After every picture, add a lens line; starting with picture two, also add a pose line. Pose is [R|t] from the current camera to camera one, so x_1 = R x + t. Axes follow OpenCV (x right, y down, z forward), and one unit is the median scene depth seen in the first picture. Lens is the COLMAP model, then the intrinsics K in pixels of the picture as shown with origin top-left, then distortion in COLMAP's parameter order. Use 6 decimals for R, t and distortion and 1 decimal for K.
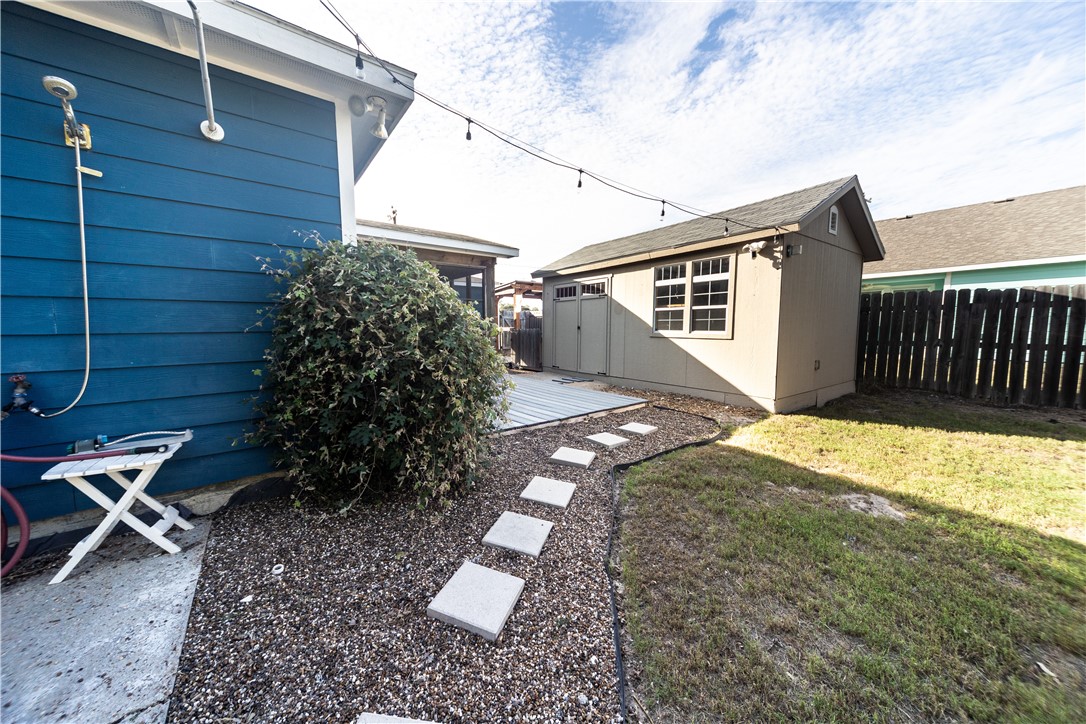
lens RADIAL K [[371.5, 0, 548.7], [0, 371.5, 363.9], [0, 0, 1]] dist [-0.018894, 0.000008]
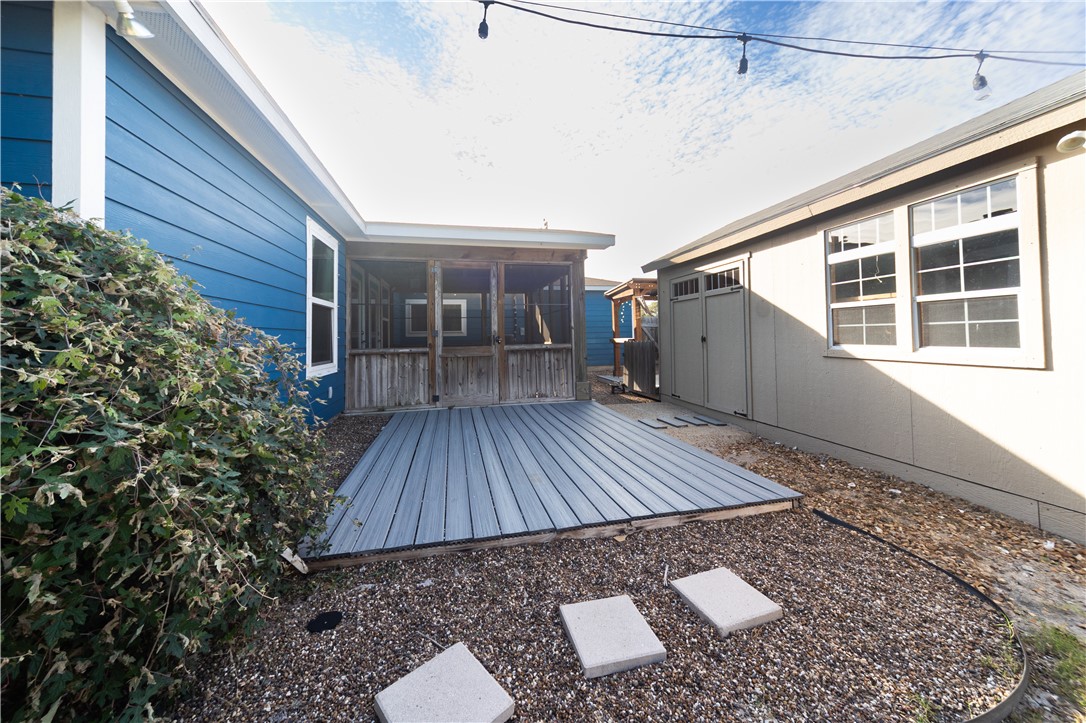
lens RADIAL K [[396.1, 0, 540.3], [0, 396.1, 324.3], [0, 0, 1]] dist [0.009654, 0.000003]
pose [[0.898351, -0.027203, -0.438435, 0.163039], [-0.028343, 0.992412, -0.119648, -0.039634], [0.438363, 0.119913, 0.890763, 0.305094]]
